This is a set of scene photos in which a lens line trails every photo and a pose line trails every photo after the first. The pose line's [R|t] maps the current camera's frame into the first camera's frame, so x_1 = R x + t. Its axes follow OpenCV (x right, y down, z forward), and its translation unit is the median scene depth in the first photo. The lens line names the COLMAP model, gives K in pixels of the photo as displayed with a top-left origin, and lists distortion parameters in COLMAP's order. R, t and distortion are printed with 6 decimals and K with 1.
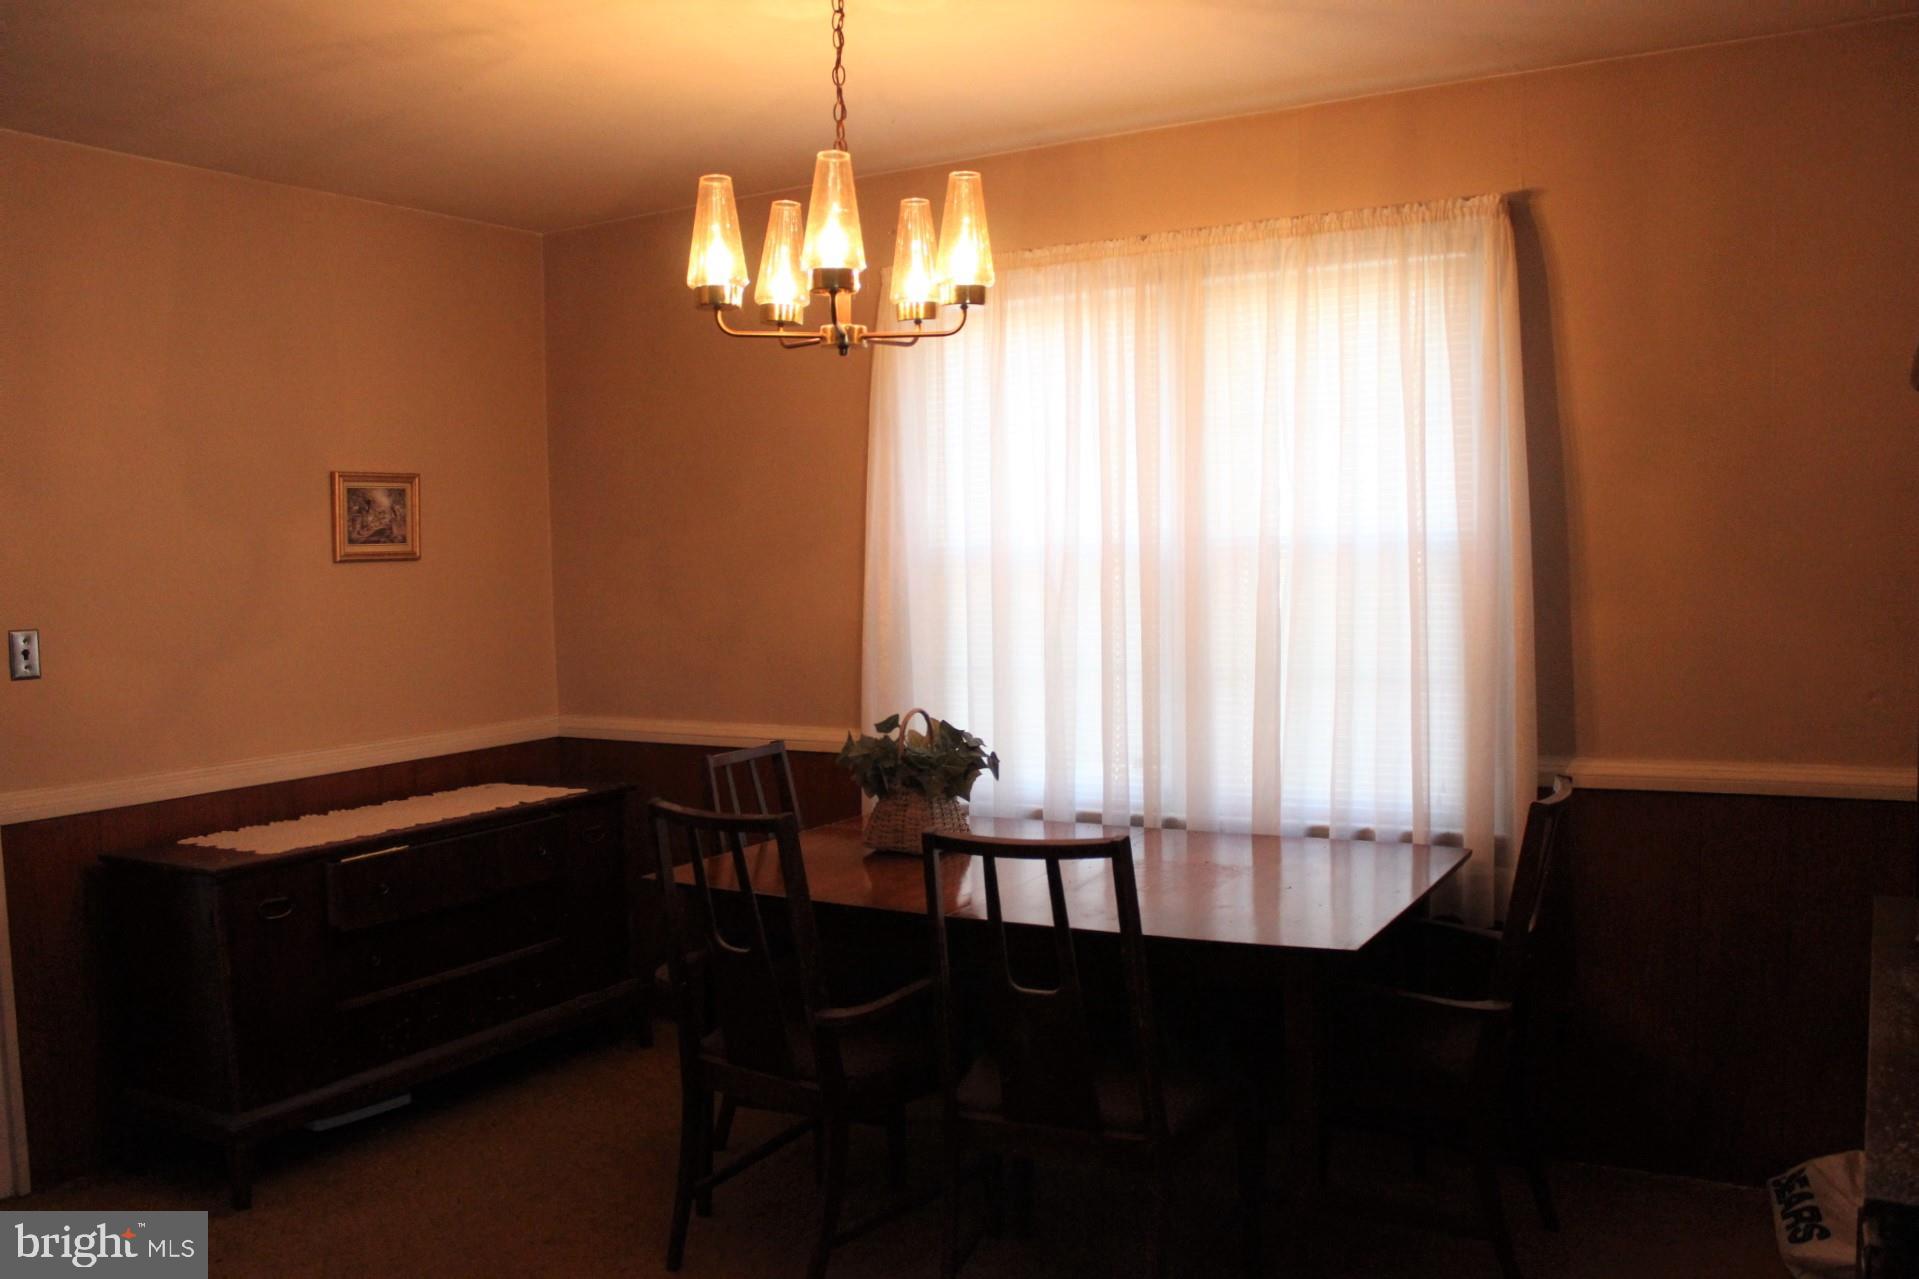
lens RADIAL K [[1633.4, 0, 959.5], [0, 1633.4, 639.5], [0, 0, 1]] dist [-0.084567, -0.000010]
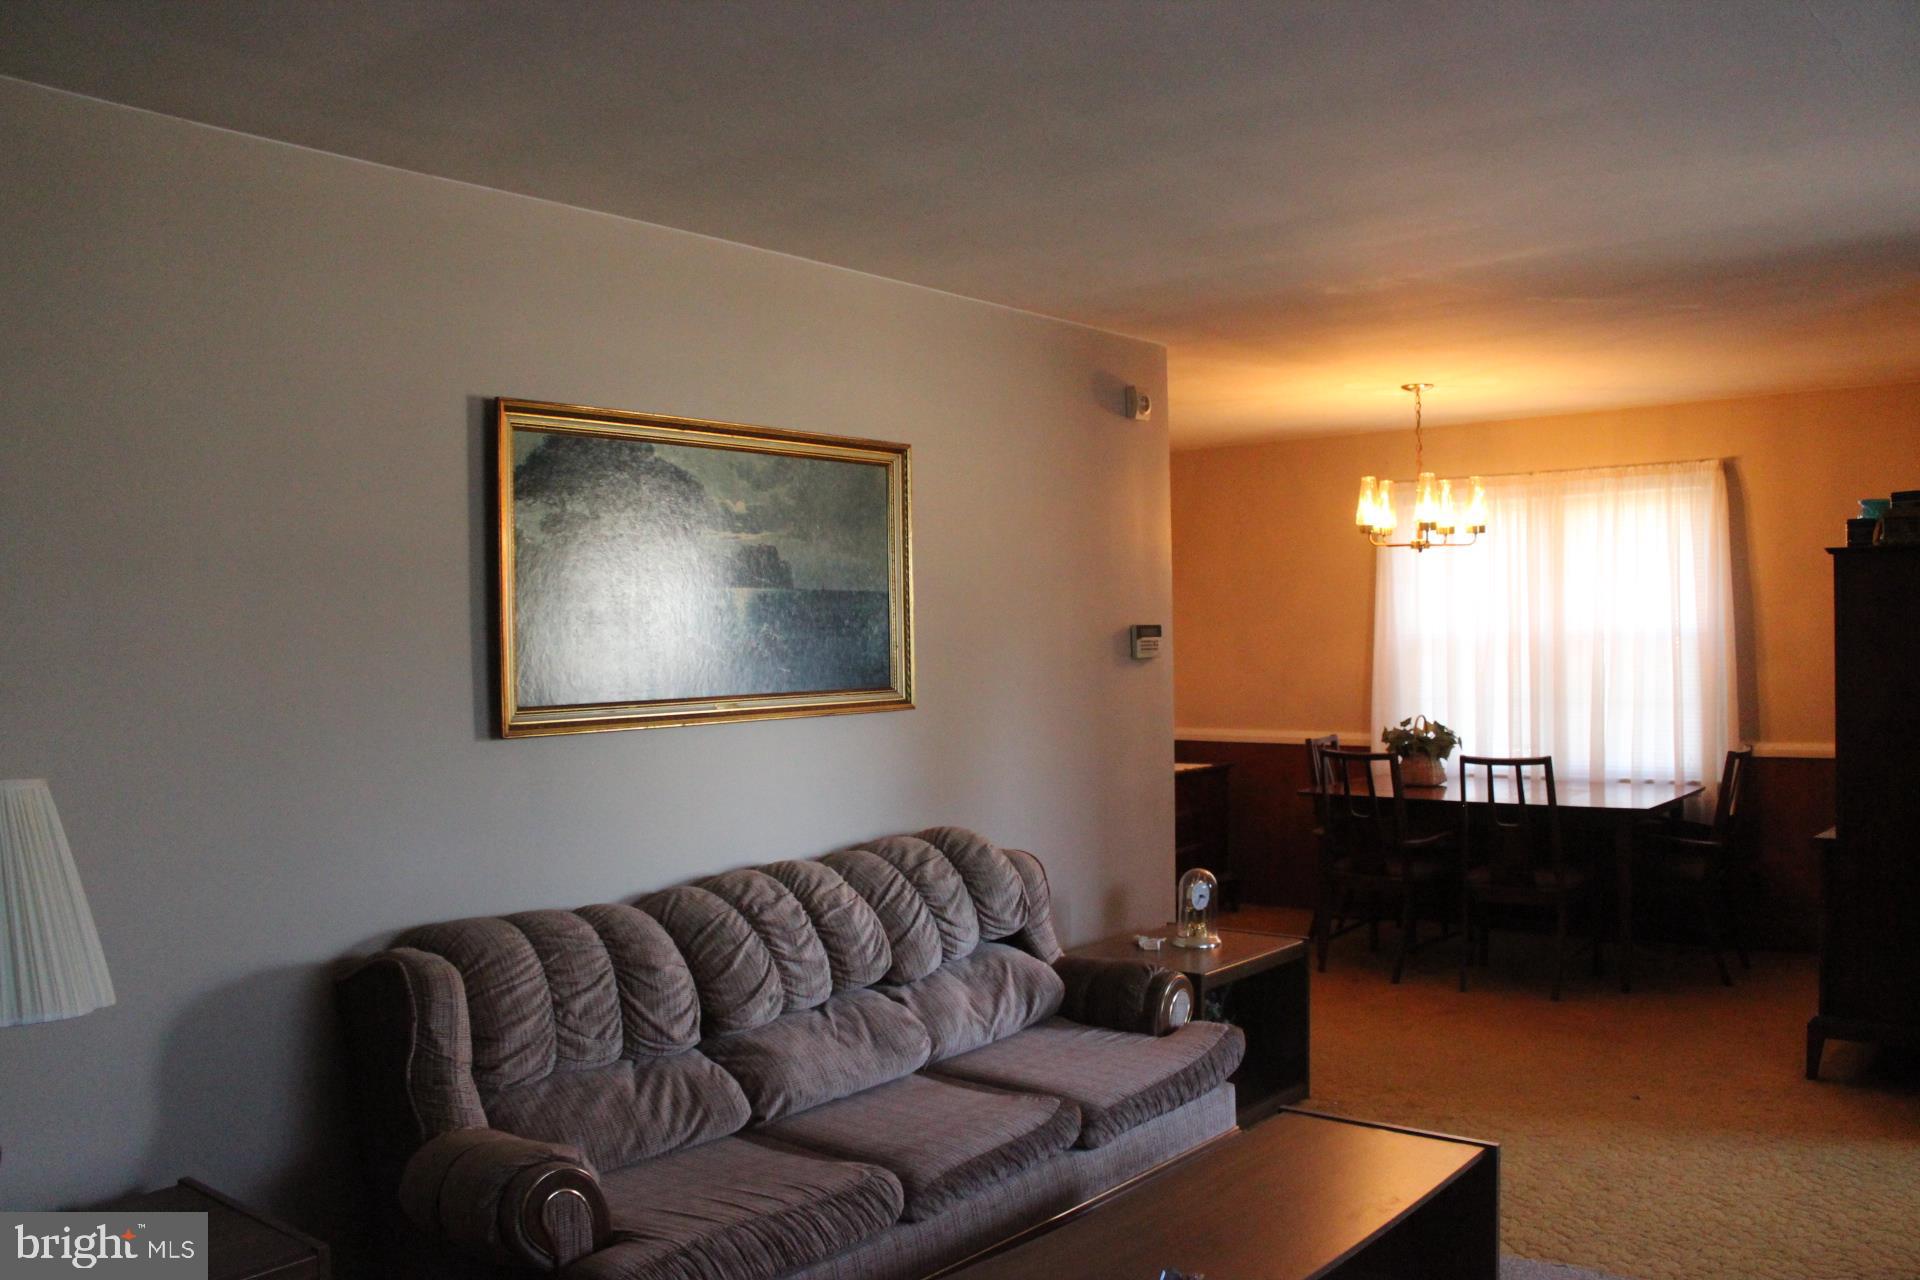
lens RADIAL K [[2051.8, 0, 960.0], [0, 2051.8, 640.0], [0, 0, 1]] dist [-0.012766, -0.013874]
pose [[0.997025, 0.006029, -0.076841, -0.396267], [-0.009422, 0.998992, -0.043881, 0.066663], [0.076499, 0.044475, 0.996077, -1.553009]]
